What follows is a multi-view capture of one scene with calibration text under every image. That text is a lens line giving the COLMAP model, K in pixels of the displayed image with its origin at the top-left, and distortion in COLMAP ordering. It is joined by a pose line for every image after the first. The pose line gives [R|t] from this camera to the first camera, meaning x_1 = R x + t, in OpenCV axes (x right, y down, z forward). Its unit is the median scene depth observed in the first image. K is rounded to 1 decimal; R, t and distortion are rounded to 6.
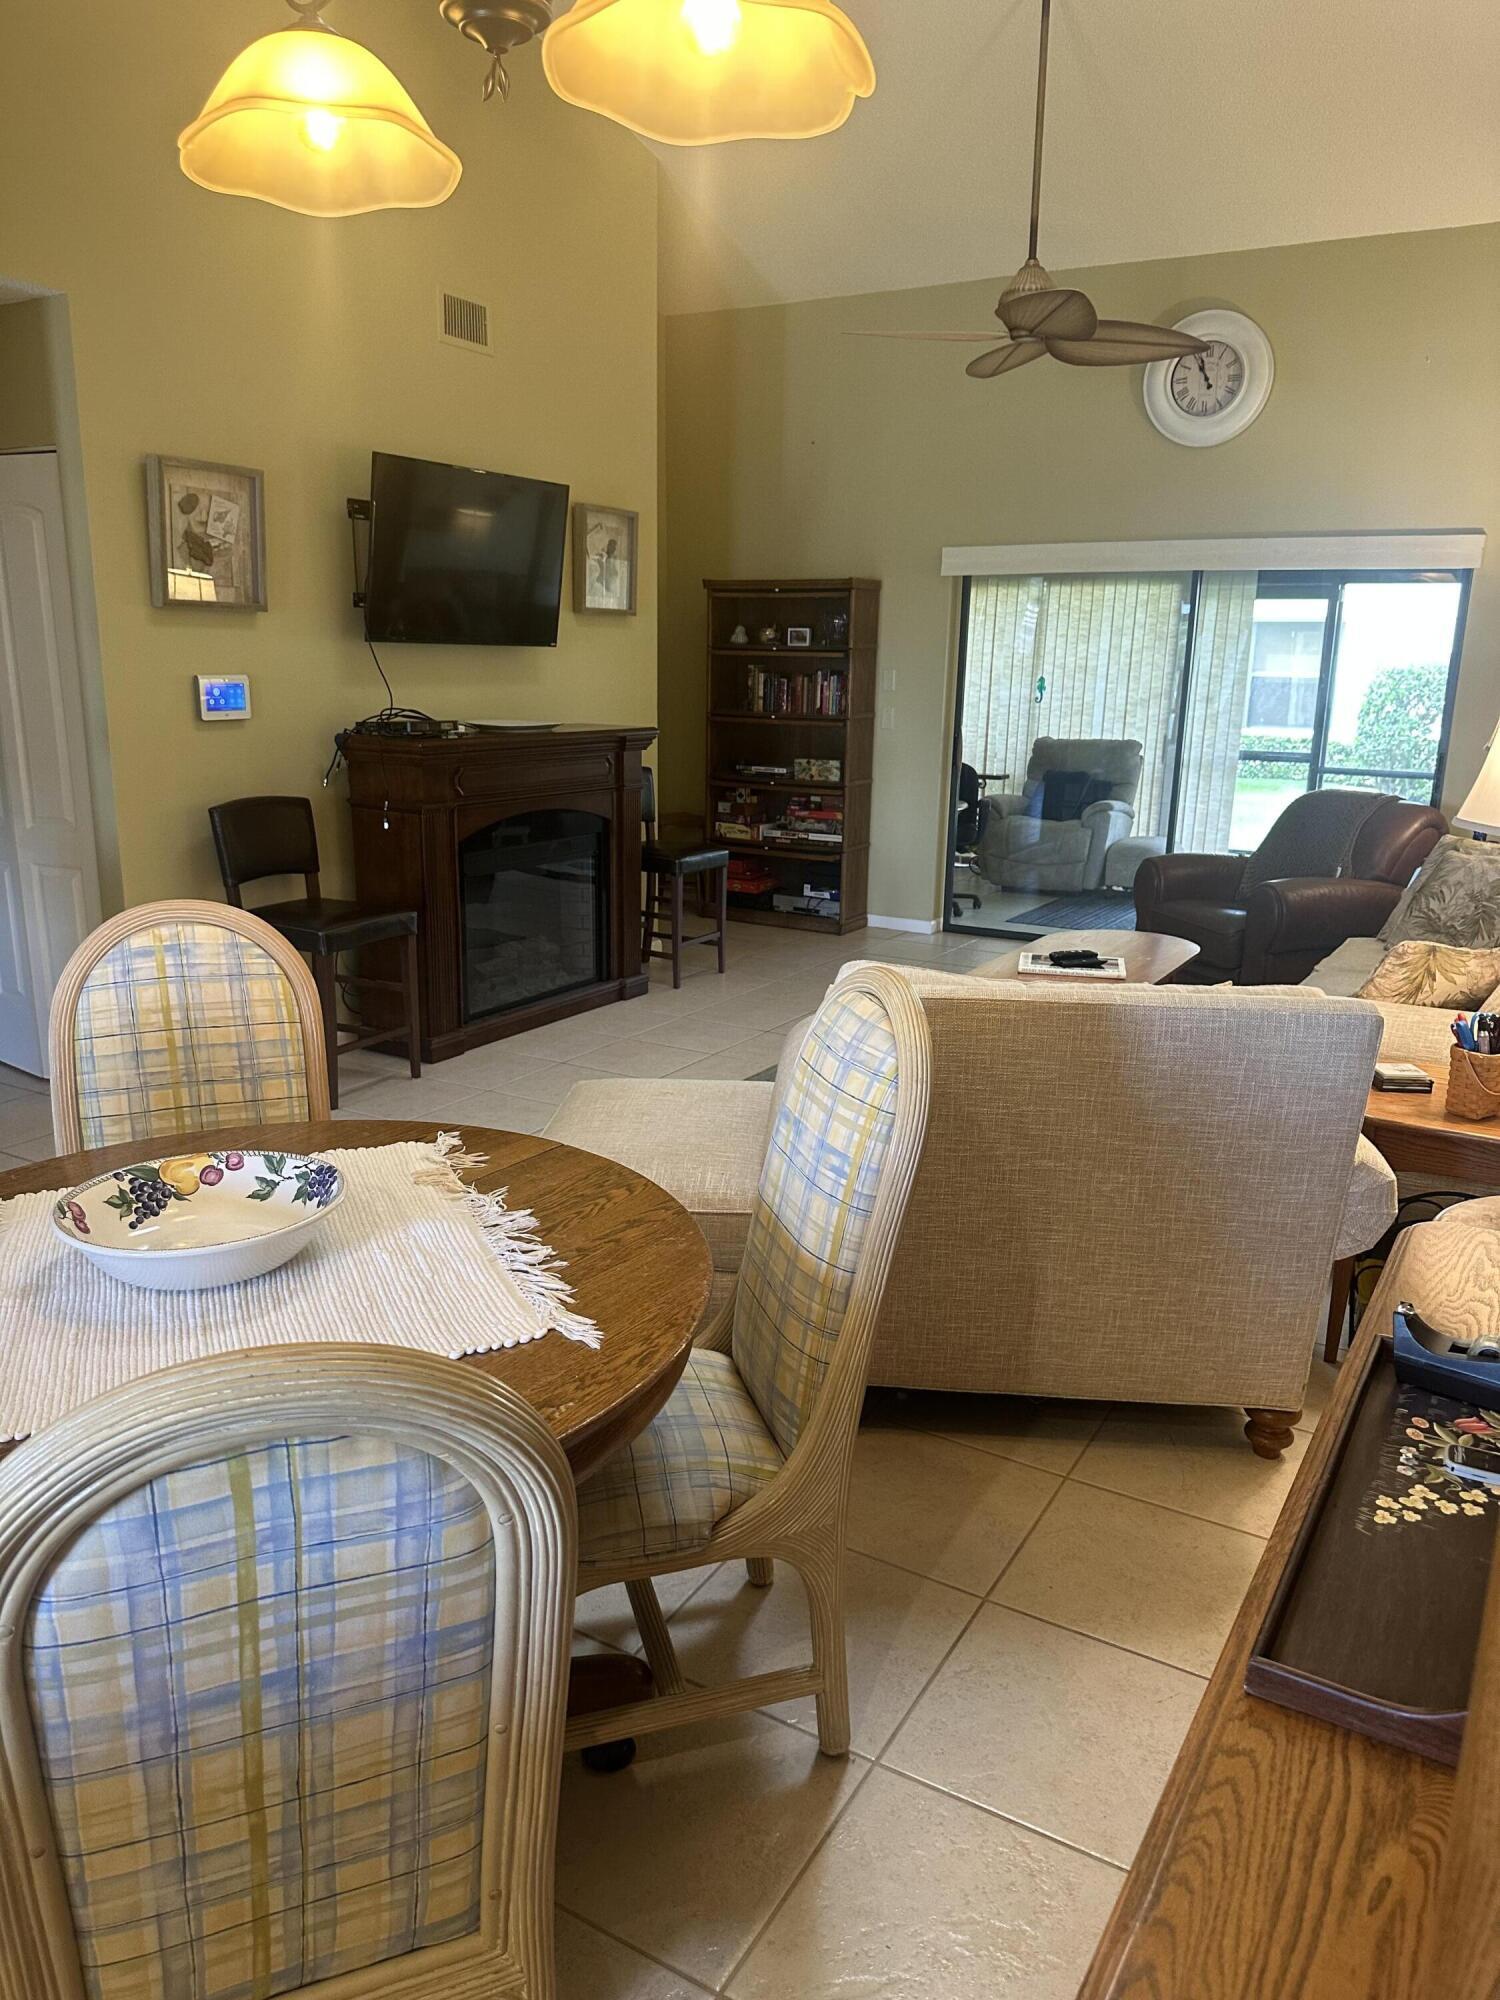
lens RADIAL K [[1416.4, 0, 751.3], [0, 1416.4, 994.9], [0, 0, 1]] dist [0.146355, -0.263084]
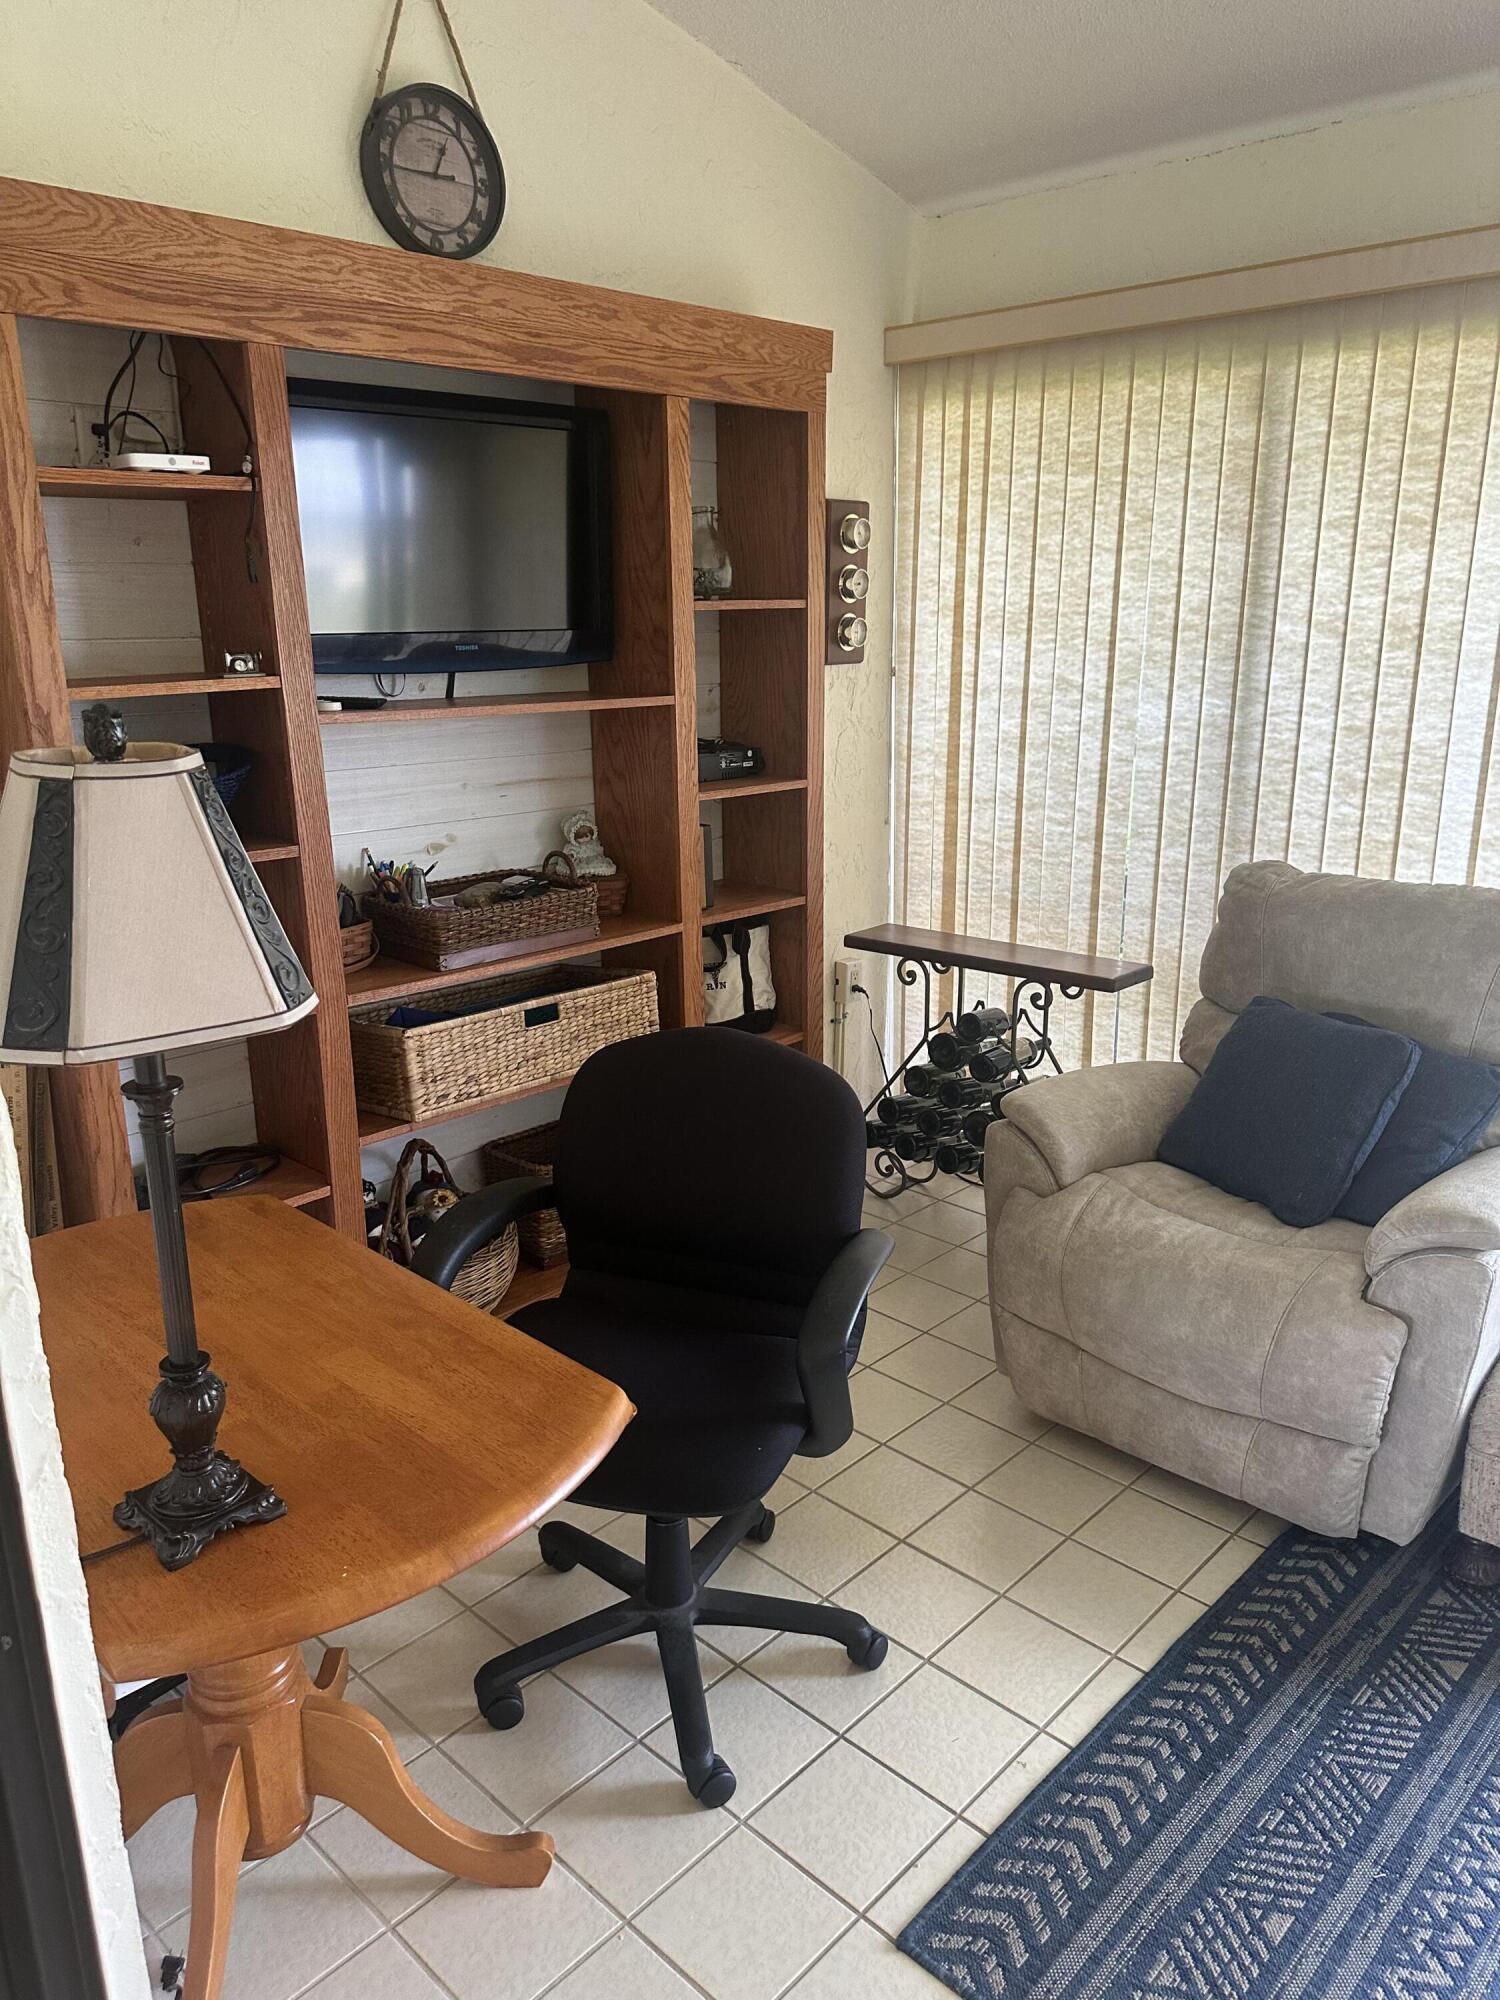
lens RADIAL K [[1416.4, 0, 751.3], [0, 1416.4, 994.9], [0, 0, 1]] dist [0.146355, -0.263084]
pose [[0.975154, 0.037700, -0.218294, 0.164419], [-0.031671, 0.999016, 0.031057, -0.156044], [0.219250, -0.023372, 0.975389, 0.669420]]
